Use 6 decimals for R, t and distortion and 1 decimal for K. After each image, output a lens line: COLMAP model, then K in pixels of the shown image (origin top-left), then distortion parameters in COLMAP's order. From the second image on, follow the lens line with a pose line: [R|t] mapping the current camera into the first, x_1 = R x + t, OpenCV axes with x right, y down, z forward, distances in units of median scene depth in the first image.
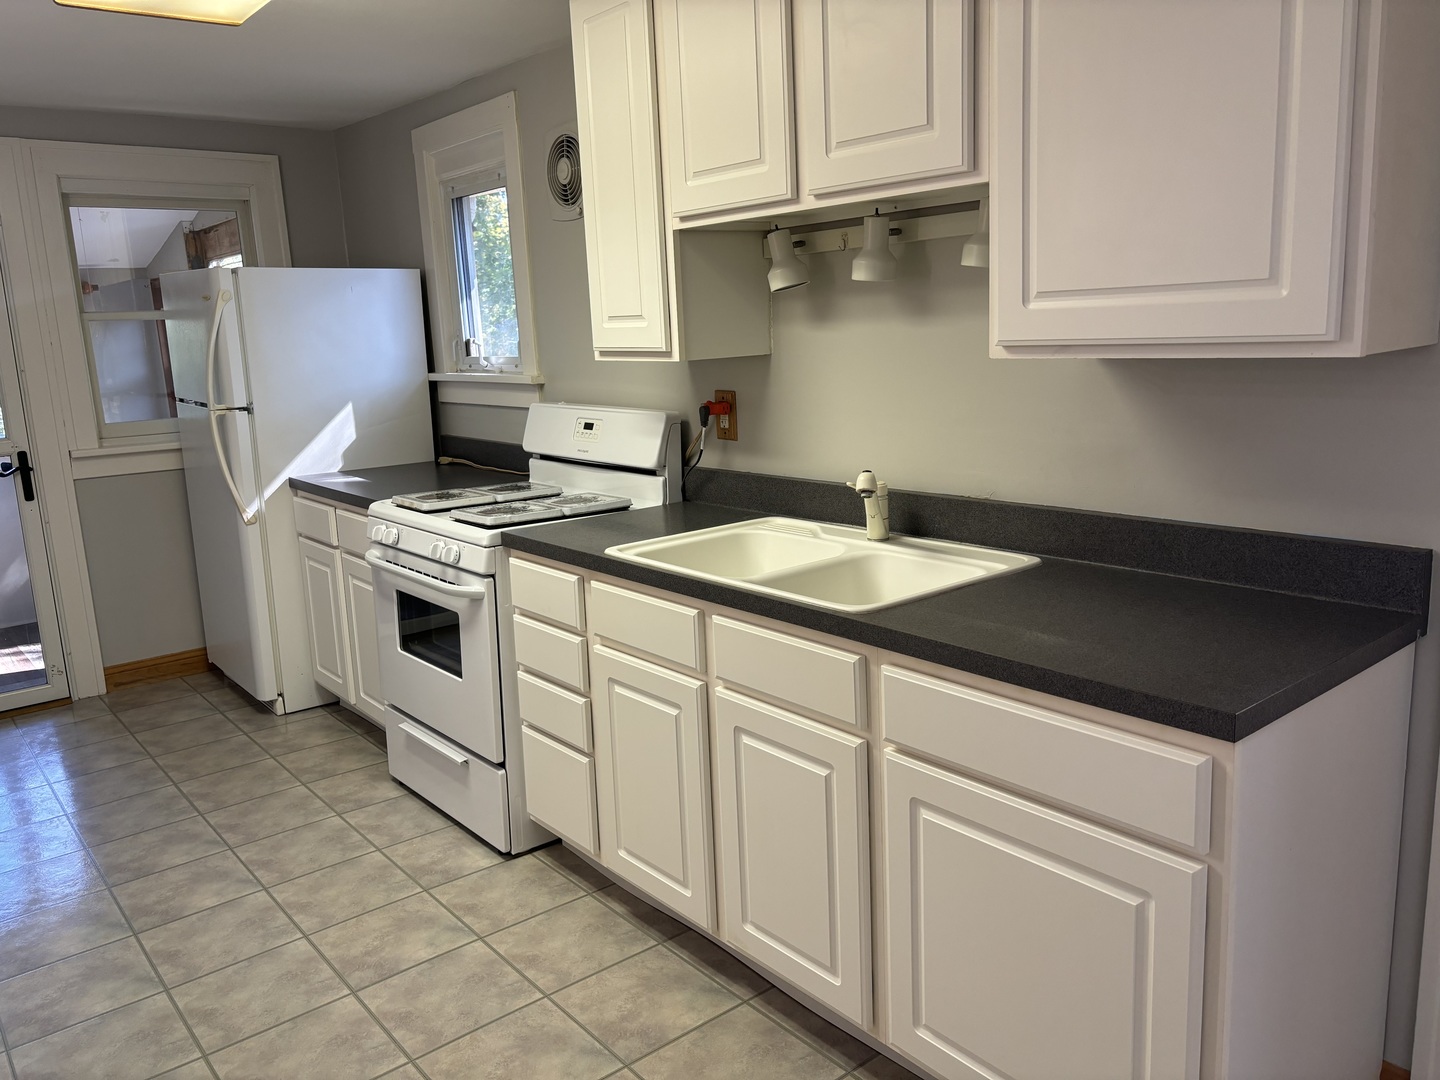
lens RADIAL K [[1103.3, 0, 732.0], [0, 1103.3, 538.2], [0, 0, 1]] dist [0.033406, -0.008597]
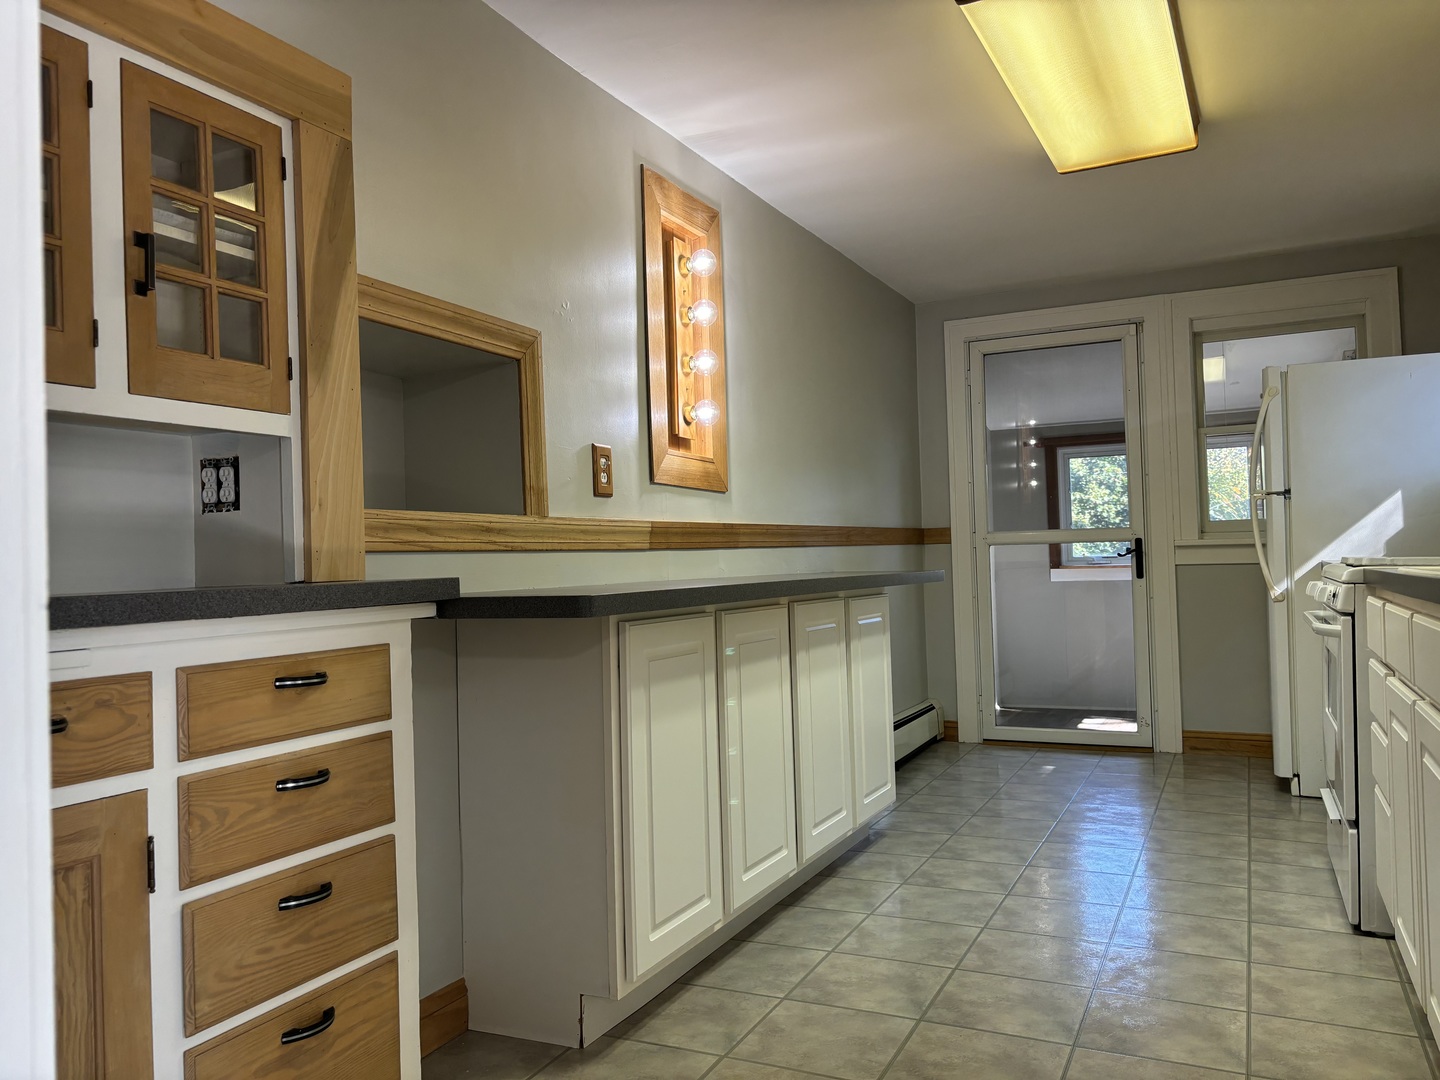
lens RADIAL K [[1103.3, 0, 726.3], [0, 1103.3, 548.1], [0, 0, 1]] dist [0.033406, -0.008597]
pose [[0.426042, 0.016254, -0.904557, 0.352103], [-0.168269, 0.983816, -0.061575, 0.105882], [0.888917, 0.178443, 0.421882, 0.082073]]
